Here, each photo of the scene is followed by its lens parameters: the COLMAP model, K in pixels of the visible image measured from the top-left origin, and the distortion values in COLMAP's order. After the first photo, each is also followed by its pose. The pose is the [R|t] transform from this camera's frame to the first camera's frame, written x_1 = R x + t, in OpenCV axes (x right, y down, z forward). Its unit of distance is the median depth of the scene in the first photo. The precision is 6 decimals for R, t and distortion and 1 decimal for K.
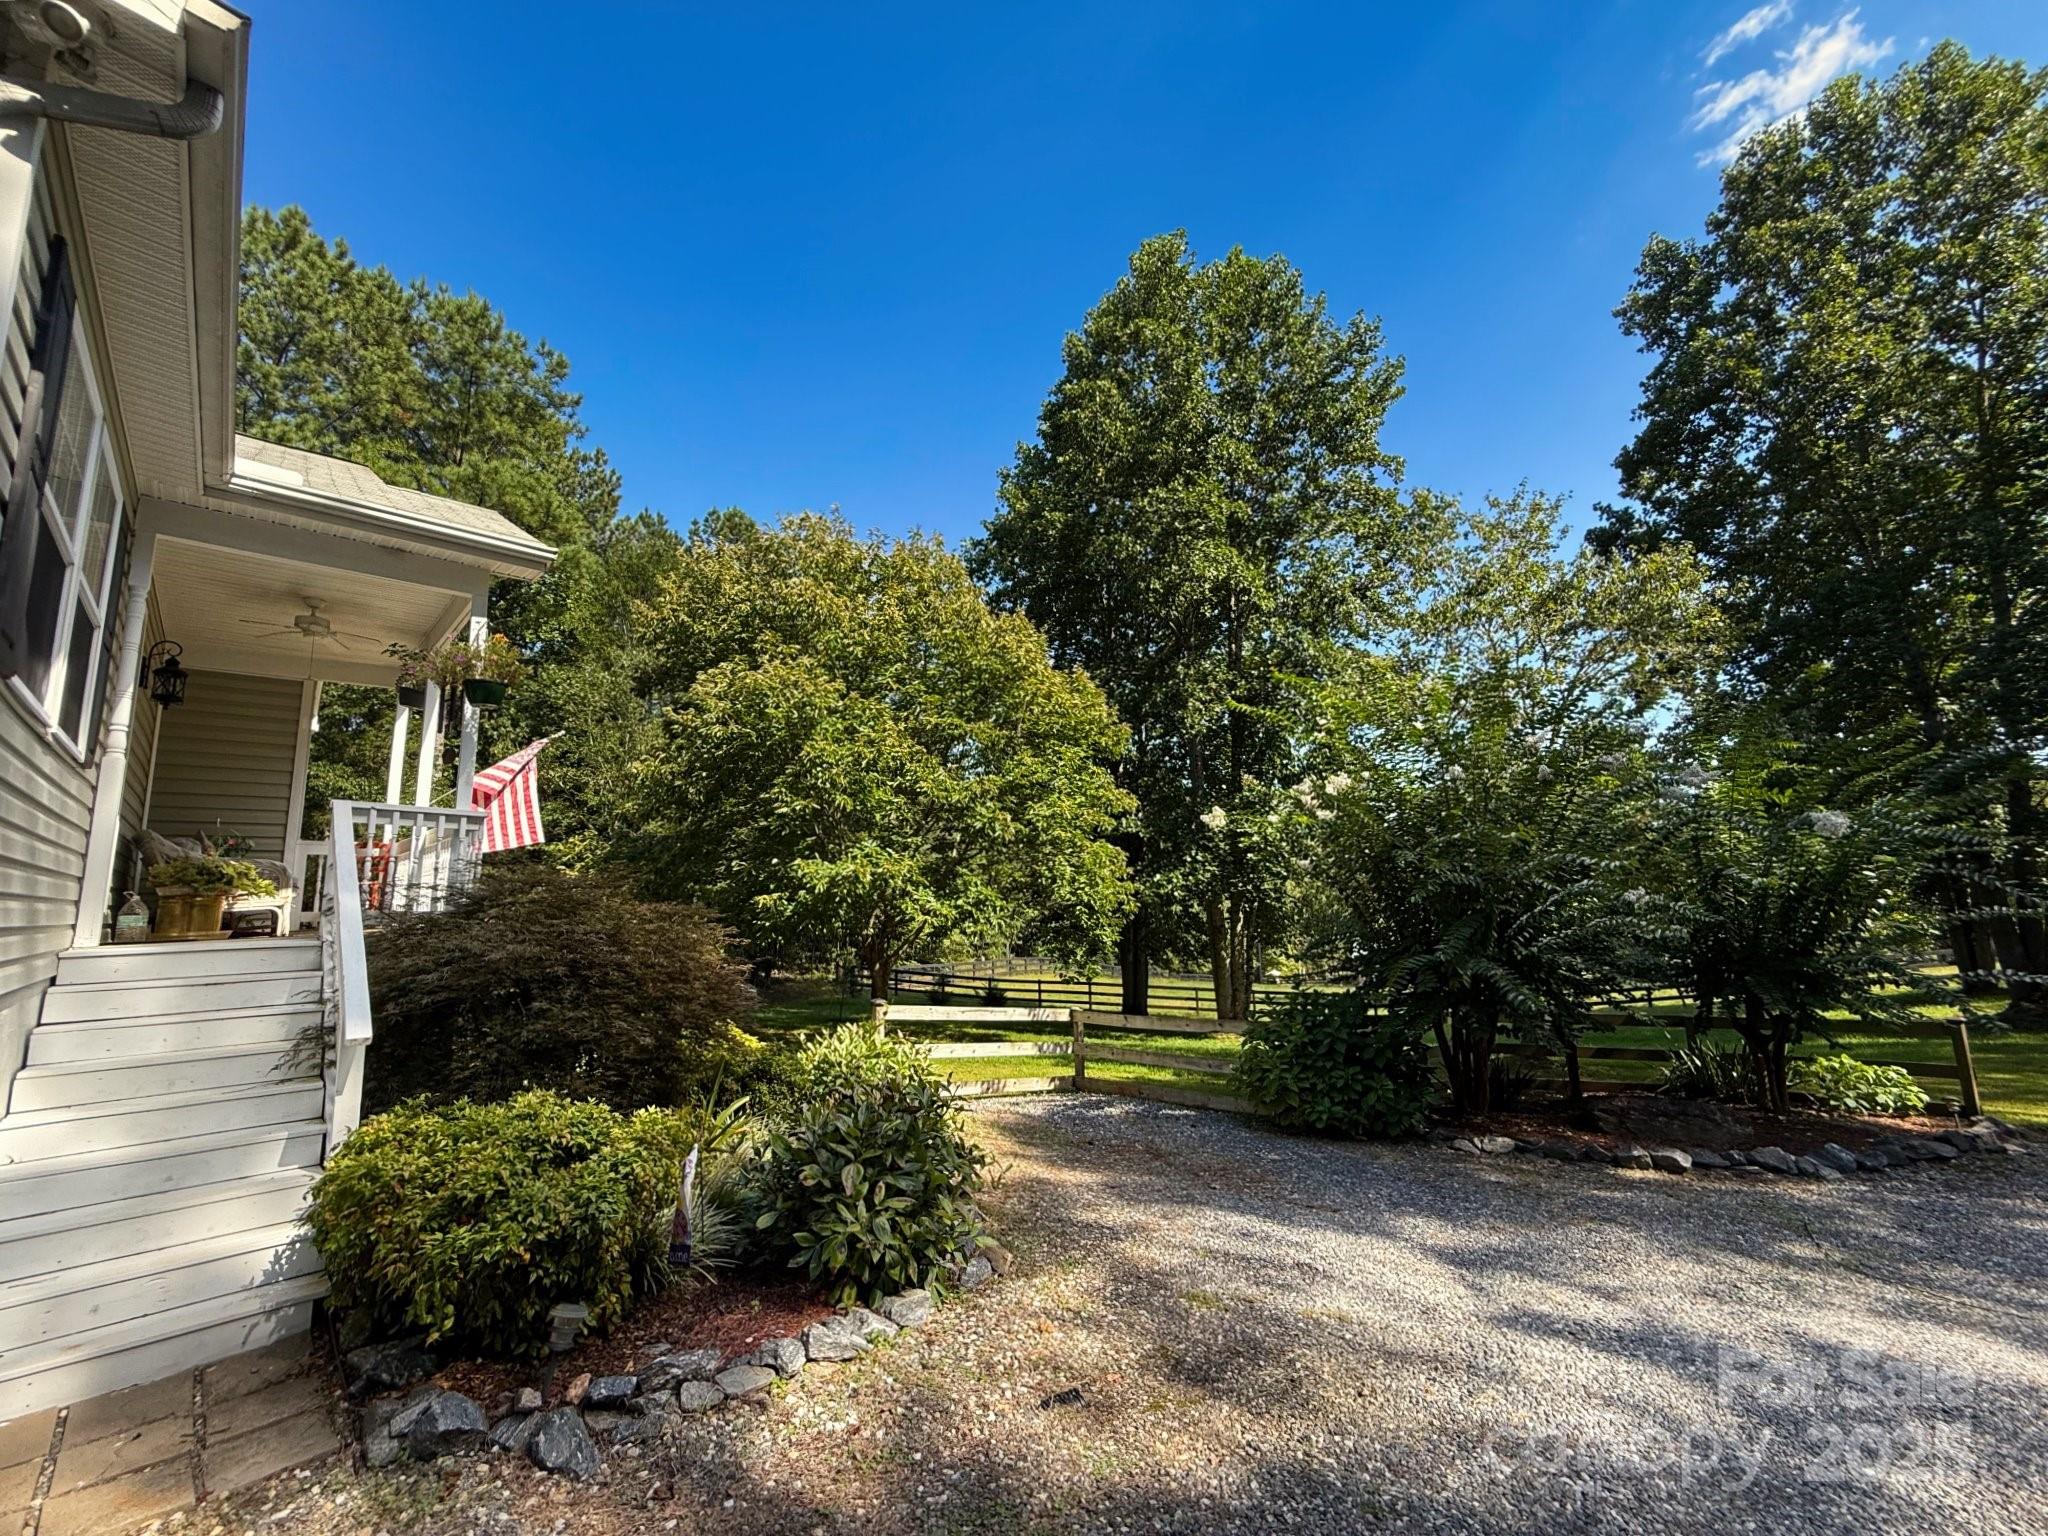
lens RADIAL K [[835.3, 0, 1026.8], [0, 835.3, 770.1], [0, 0, 1]] dist [-0.000846, 0.000405]
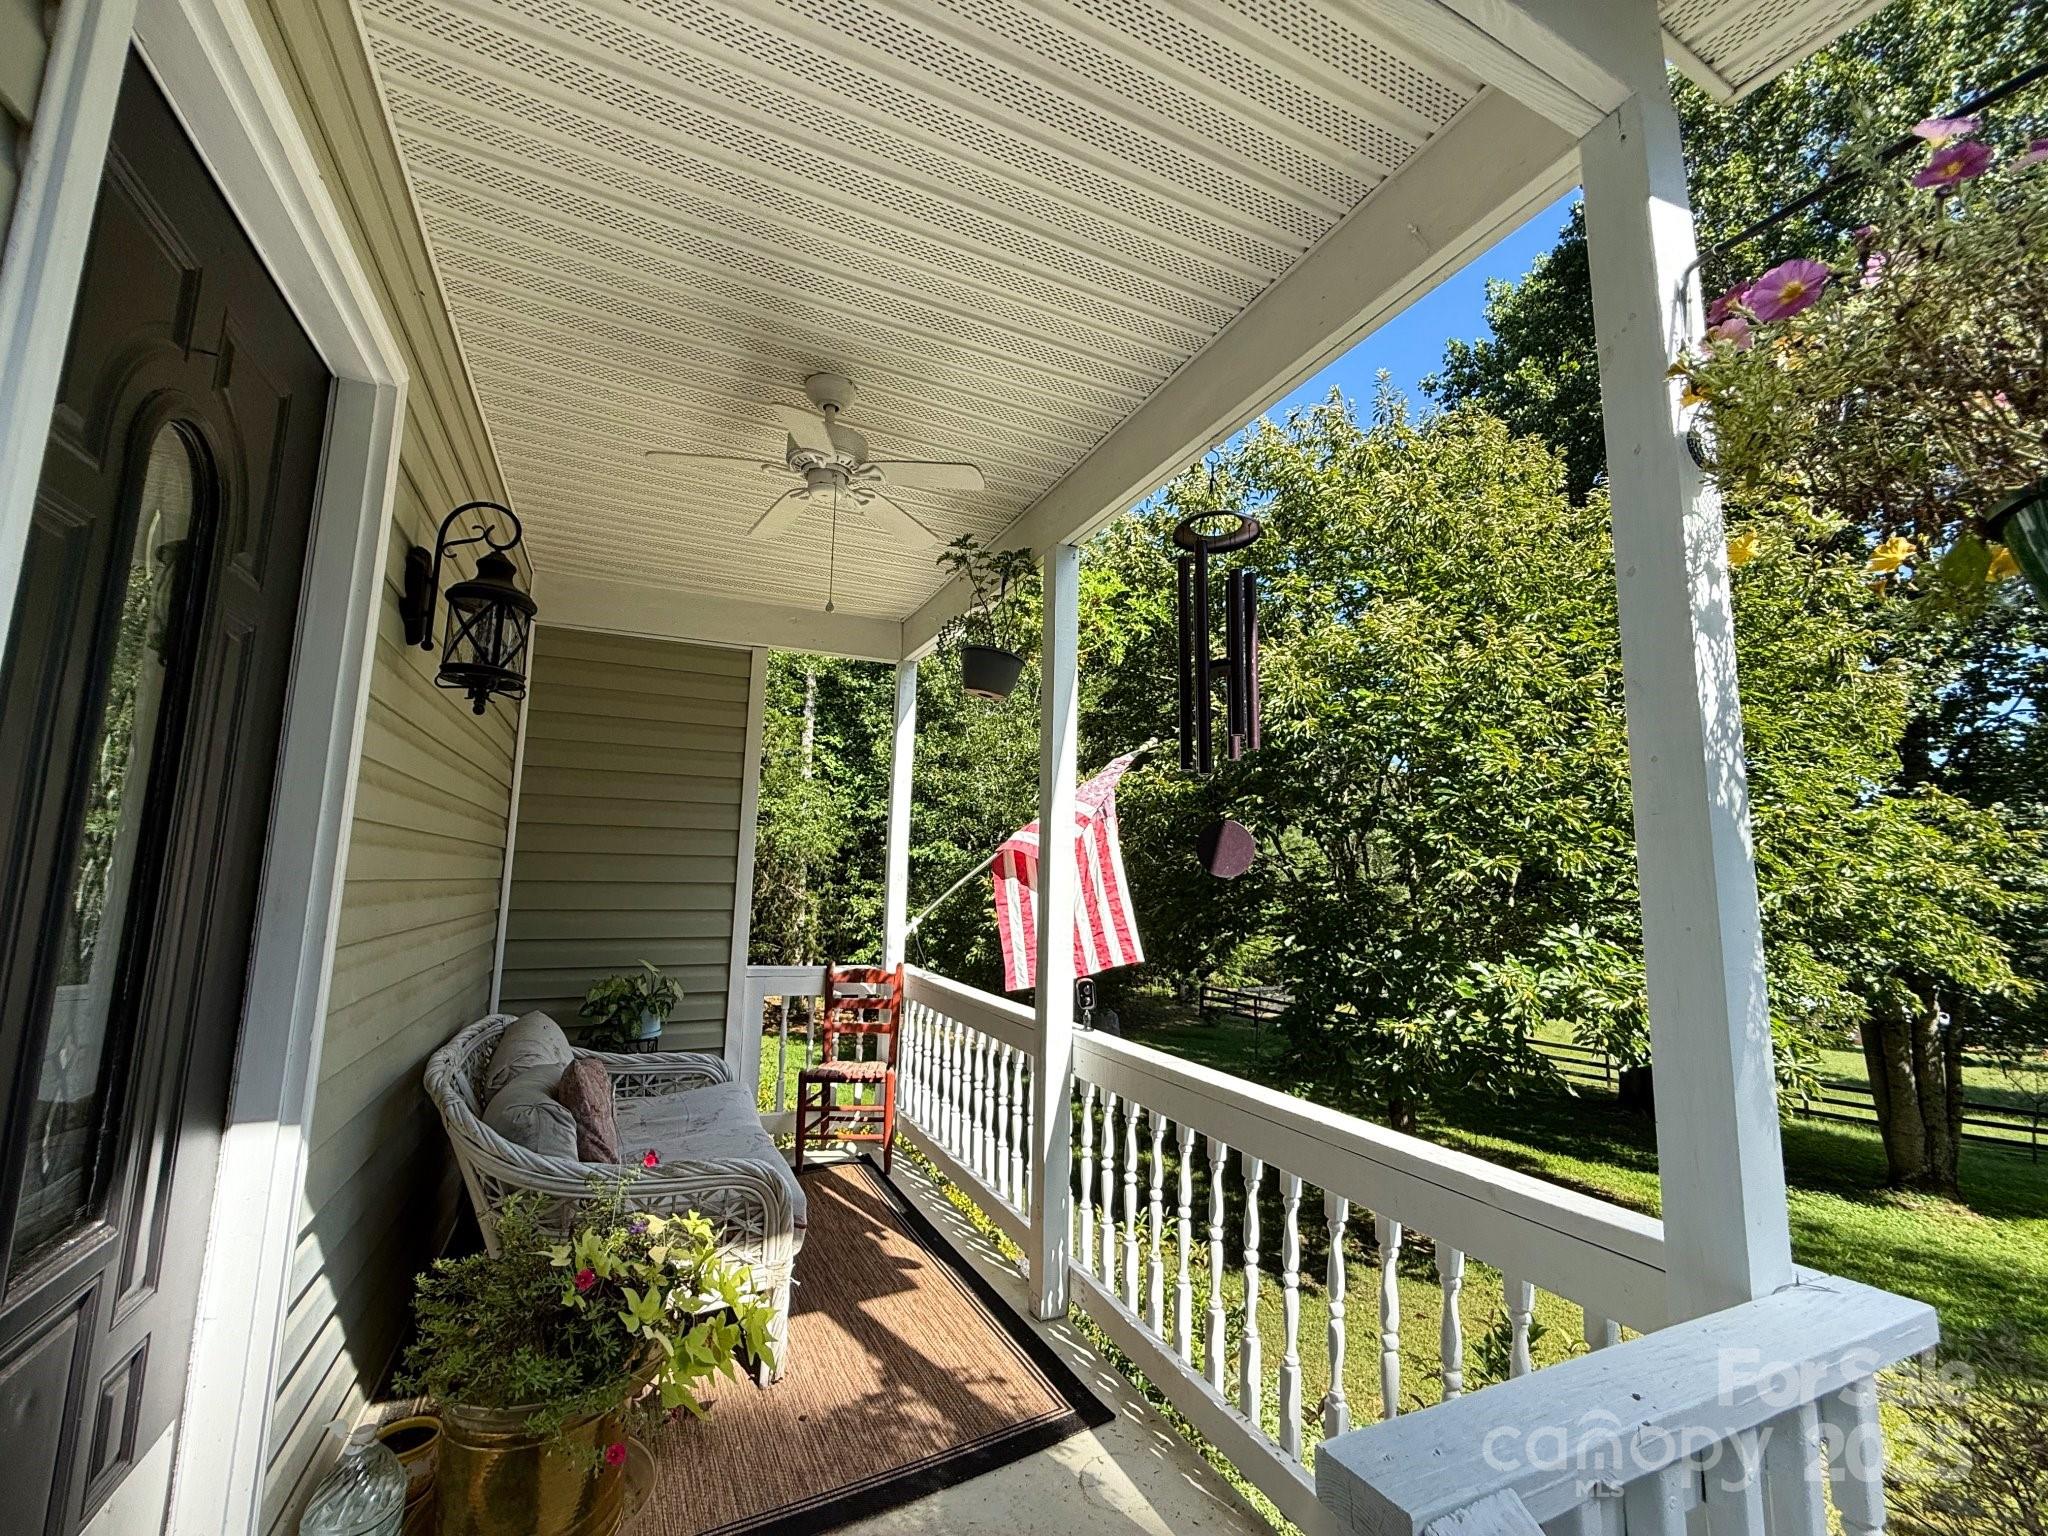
lens RADIAL K [[835.3, 0, 1023.0], [0, 835.3, 763.9], [0, 0, 1]] dist [-0.000846, 0.000405]
pose [[0.947949, 0.002649, -0.318411, -0.685900], [0.001008, 0.999935, 0.011318, -0.053514], [0.318421, -0.011050, 0.947885, 0.712207]]
